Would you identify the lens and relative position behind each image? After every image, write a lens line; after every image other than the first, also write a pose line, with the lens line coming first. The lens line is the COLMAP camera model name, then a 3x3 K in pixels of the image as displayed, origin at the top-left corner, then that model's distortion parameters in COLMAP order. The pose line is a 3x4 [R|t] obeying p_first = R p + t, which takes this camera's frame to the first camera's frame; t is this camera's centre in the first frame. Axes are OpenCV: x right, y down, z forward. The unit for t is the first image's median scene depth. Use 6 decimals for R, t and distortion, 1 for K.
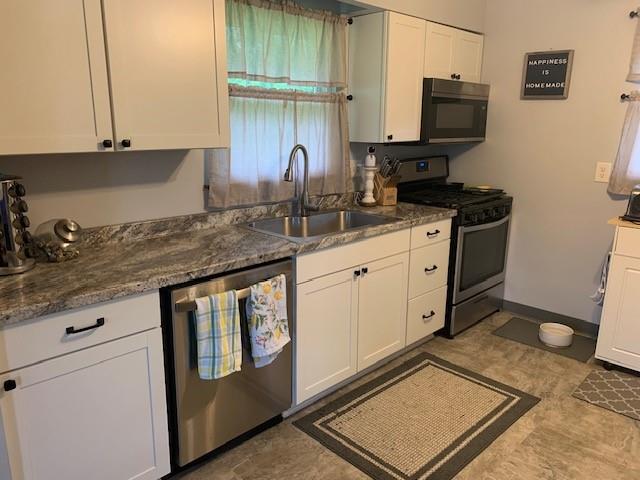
lens RADIAL K [[488.9, 0, 318.2], [0, 488.9, 234.5], [0, 0, 1]] dist [0.030991, -0.026880]
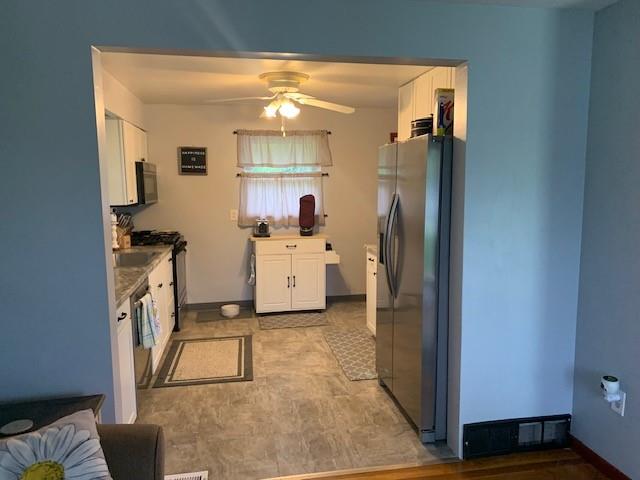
lens RADIAL K [[488.9, 0, 330.0], [0, 488.9, 240.4], [0, 0, 1]] dist [0.030991, -0.026880]
pose [[0.555510, -0.112213, 0.823904, -0.798428], [0.201159, 0.979556, -0.002218, 0.043989], [-0.806811, 0.166968, 0.566726, -0.318604]]
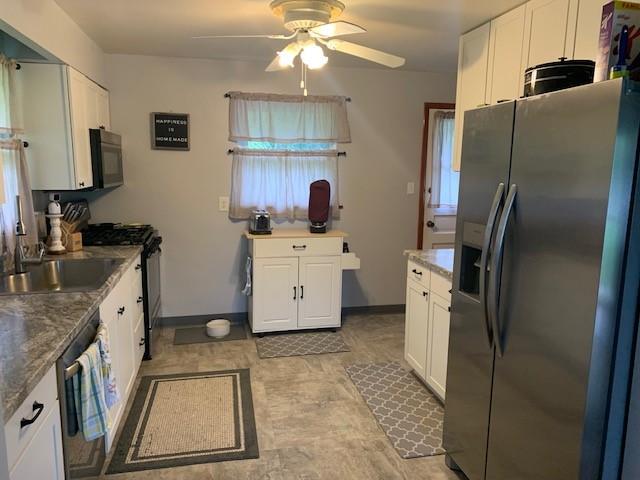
lens RADIAL K [[488.9, 0, 326.6], [0, 488.9, 241.9], [0, 0, 1]] dist [0.030991, -0.026880]
pose [[0.526093, -0.135128, 0.839623, -0.498307], [0.182335, 0.982259, 0.043835, -0.031827], [-0.830650, 0.130031, 0.541398, 0.025610]]
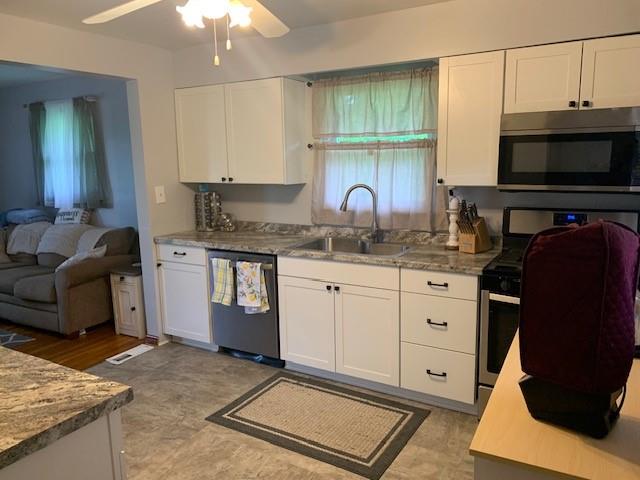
lens RADIAL K [[488.9, 0, 322.5], [0, 488.9, 236.4], [0, 0, 1]] dist [0.030991, -0.026880]
pose [[0.253468, 0.143029, -0.956711, 1.114491], [-0.194060, 0.976421, 0.094562, -0.144783], [0.947679, 0.161691, 0.275248, 0.550045]]
